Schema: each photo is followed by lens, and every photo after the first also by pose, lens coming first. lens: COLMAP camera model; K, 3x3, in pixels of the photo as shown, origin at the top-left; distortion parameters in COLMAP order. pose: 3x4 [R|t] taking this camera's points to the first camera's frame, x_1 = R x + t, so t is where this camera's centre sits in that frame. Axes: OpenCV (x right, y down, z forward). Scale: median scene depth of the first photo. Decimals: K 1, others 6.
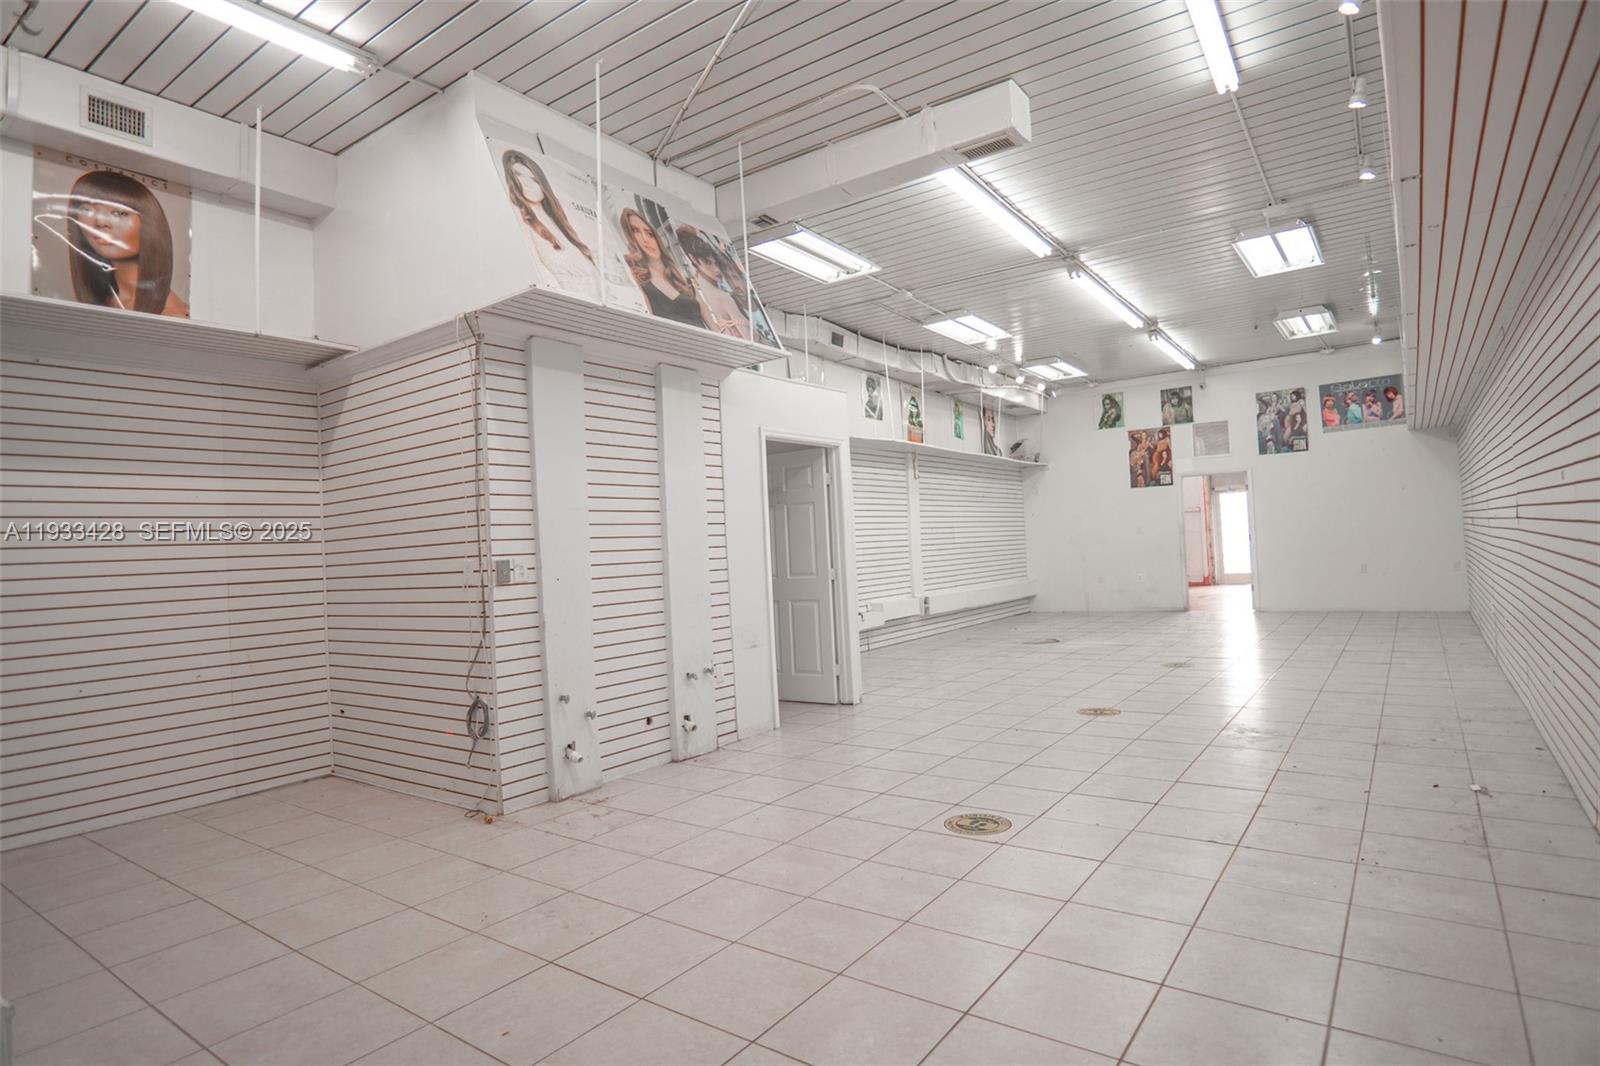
lens RADIAL K [[858.6, 0, 800.0], [0, 858.6, 533.0], [0, 0, 1]] dist [-0.034341, 0.001232]
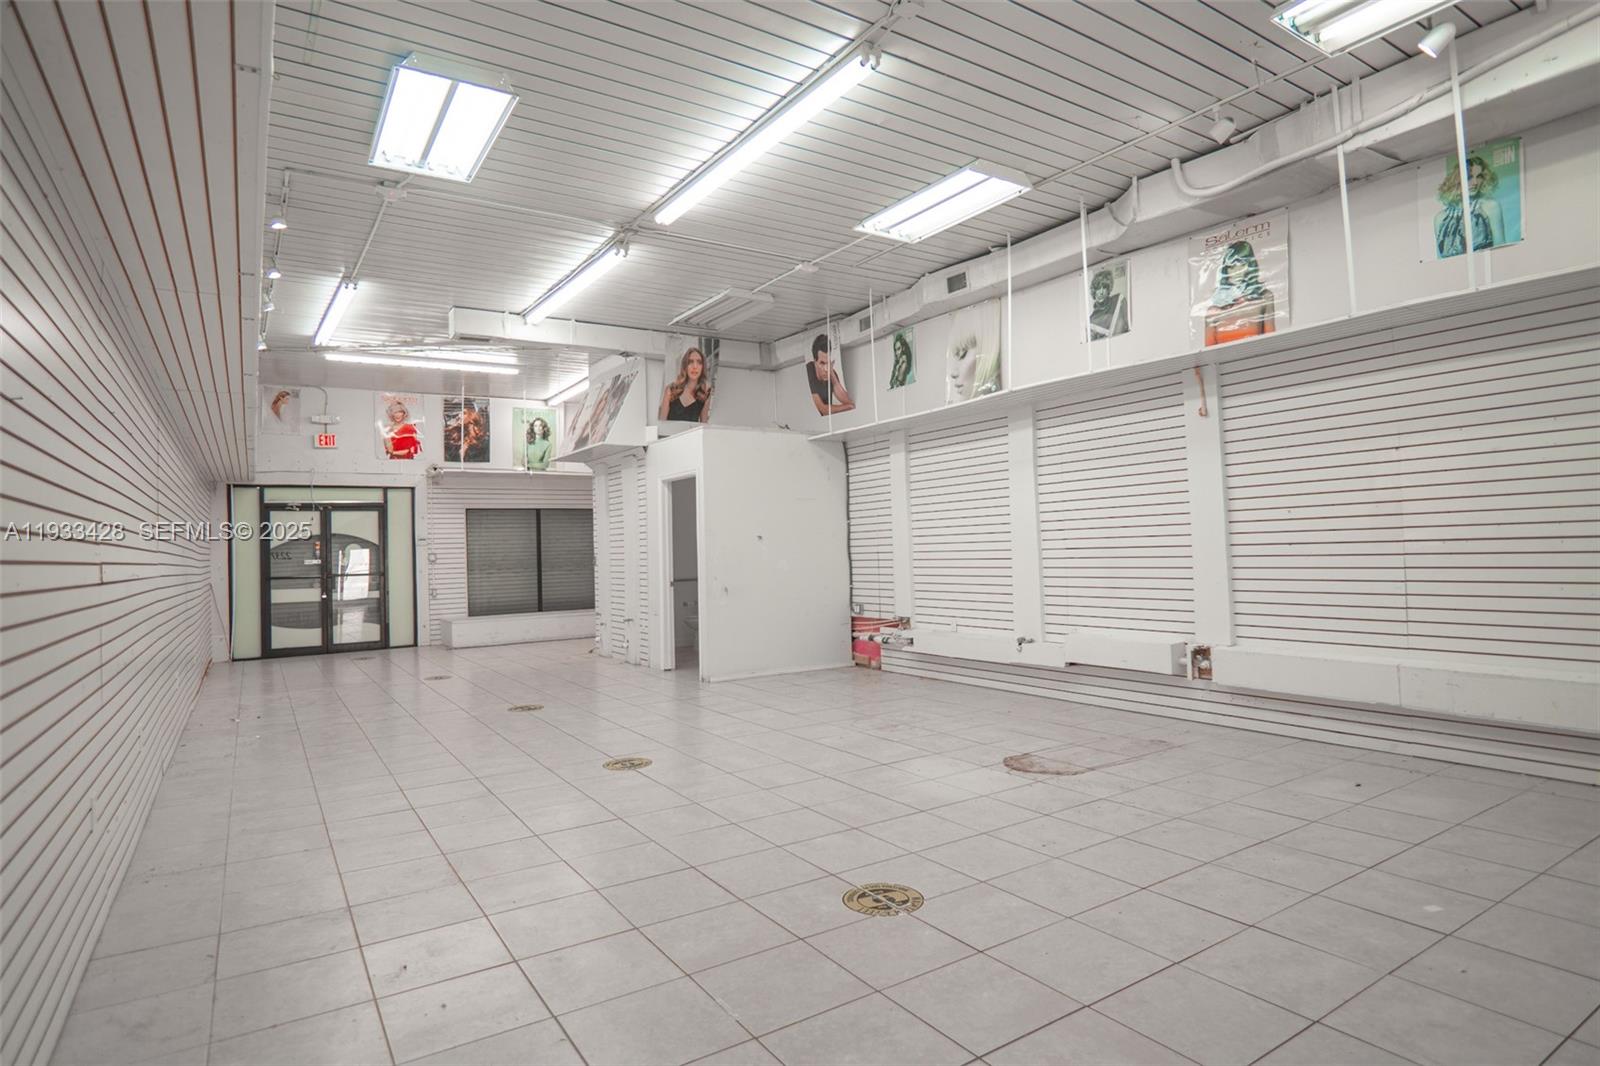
lens RADIAL K [[858.6, 0, 800.0], [0, 858.6, 533.0], [0, 0, 1]] dist [-0.034341, 0.001232]
pose [[-0.357784, 0.038274, -0.933019, 0.747501], [0.059439, 0.998067, 0.018150, -0.017815], [0.931911, -0.048964, -0.359368, 1.019628]]
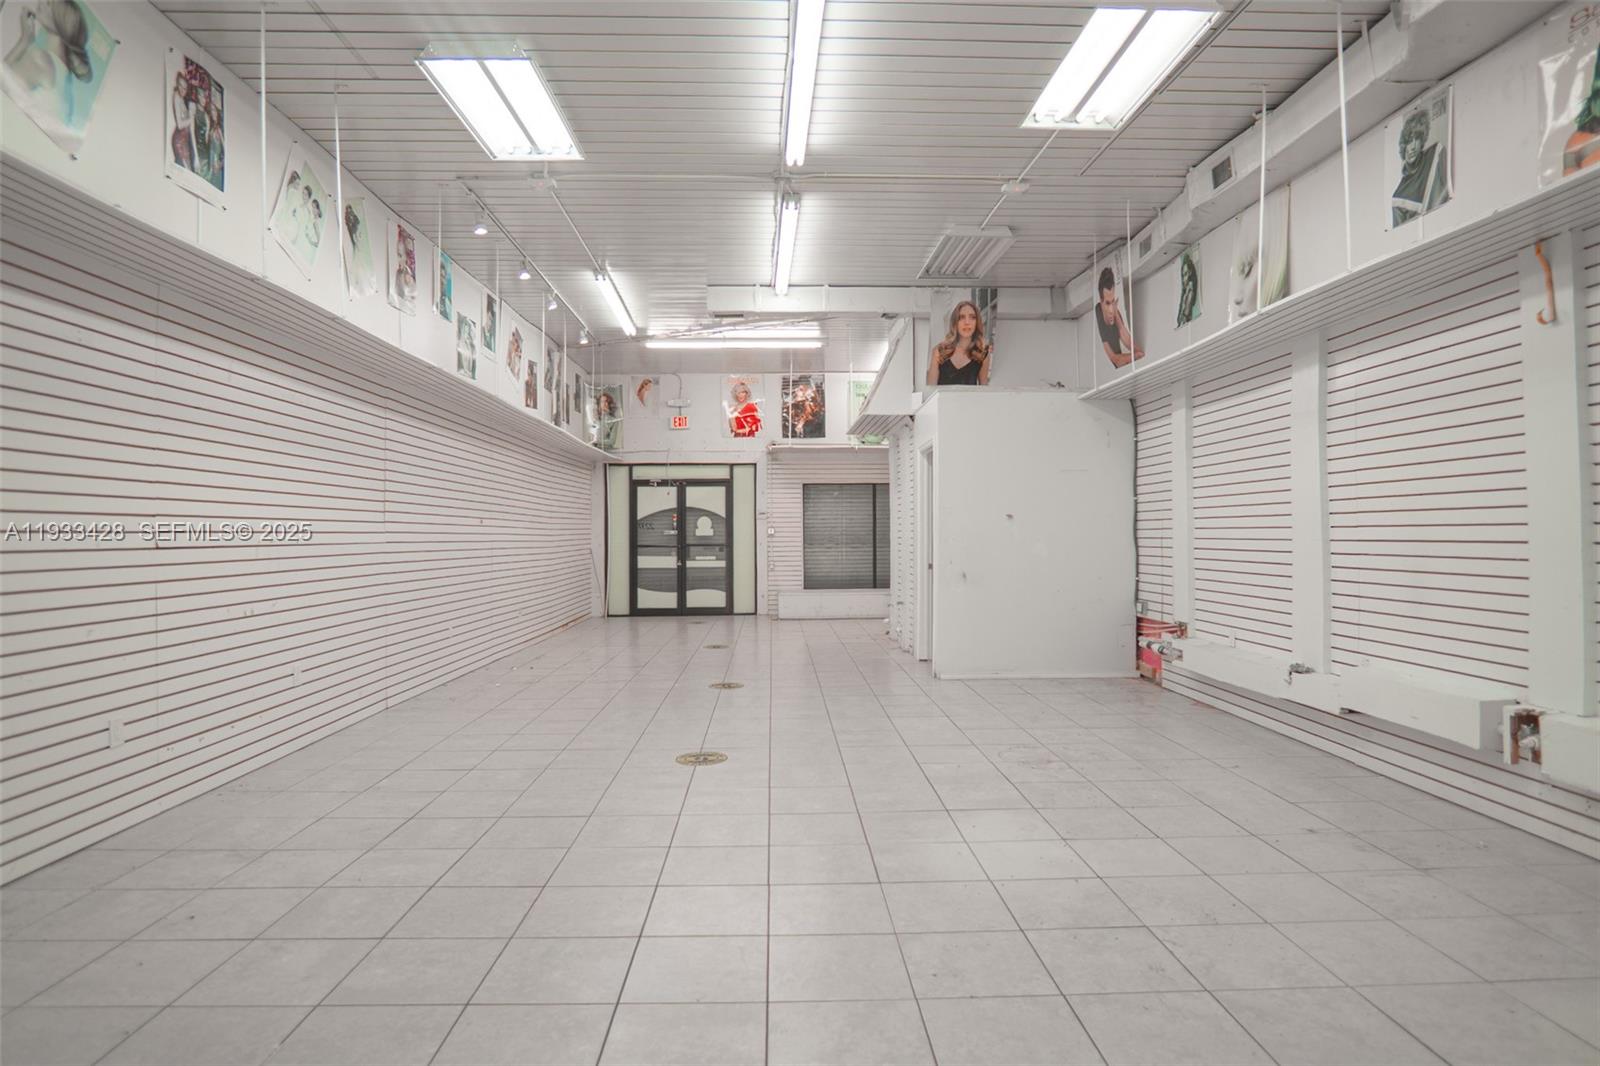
lens RADIAL K [[878.8, 0, 800.0], [0, 878.8, 533.0], [0, 0, 1]] dist [-0.036493, 0.008118]
pose [[-0.788908, 0.049942, -0.612479, 0.568722], [0.050621, 0.998586, 0.016223, -0.007704], [0.612423, -0.018206, -0.790320, 1.149479]]
